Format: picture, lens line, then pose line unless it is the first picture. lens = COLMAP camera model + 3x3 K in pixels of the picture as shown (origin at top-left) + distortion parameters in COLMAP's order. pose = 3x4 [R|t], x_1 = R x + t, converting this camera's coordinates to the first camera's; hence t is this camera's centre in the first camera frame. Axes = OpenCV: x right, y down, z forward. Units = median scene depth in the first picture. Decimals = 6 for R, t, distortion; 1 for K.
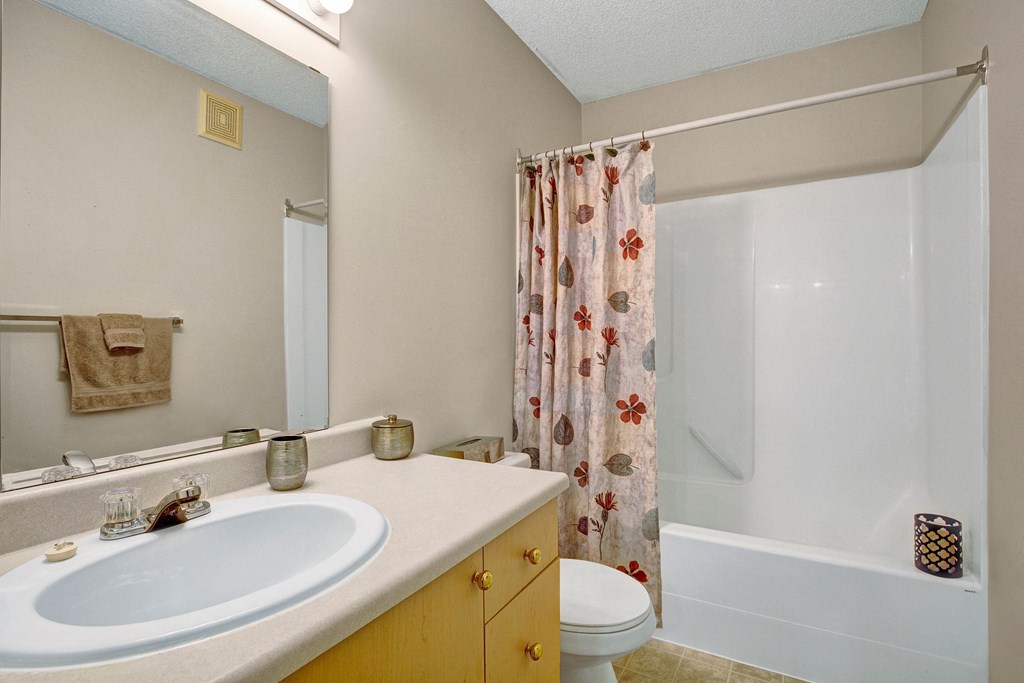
lens RADIAL K [[477.1, 0, 534.8], [0, 477.1, 340.8], [0, 0, 1]] dist [-0.002839, 0.000442]
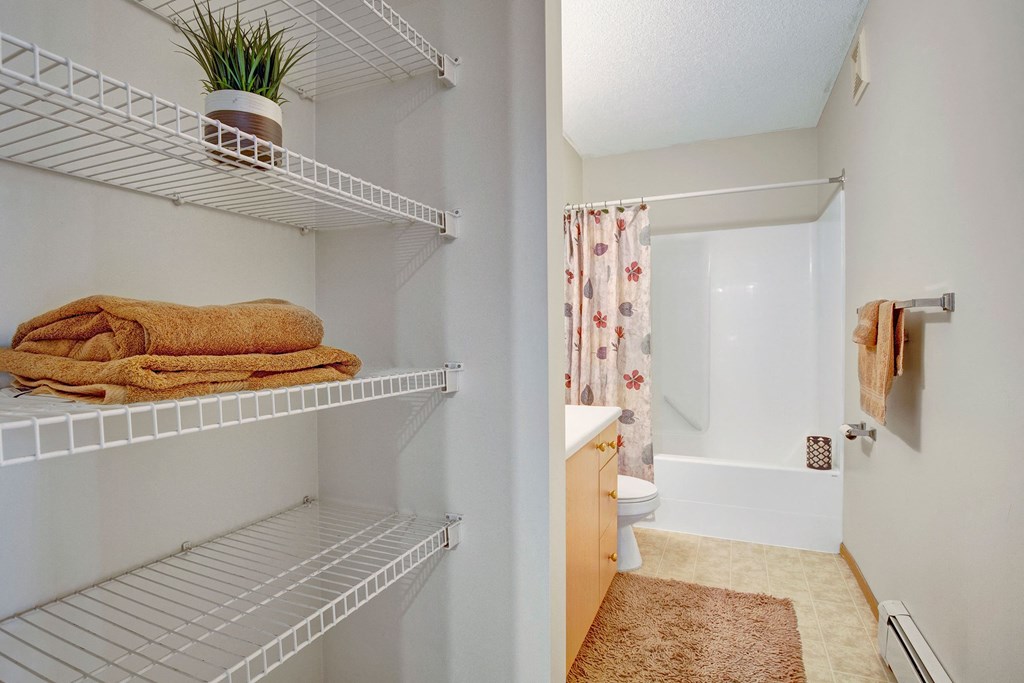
lens RADIAL K [[496.1, 0, 512.0], [0, 496.1, 341.5], [0, 0, 1]] dist [0.013892, -0.000322]
pose [[0.996225, -0.006339, 0.086573, -0.315626], [0.005052, 0.999874, 0.015069, -0.004660], [-0.086658, -0.014574, 0.996132, -0.531809]]
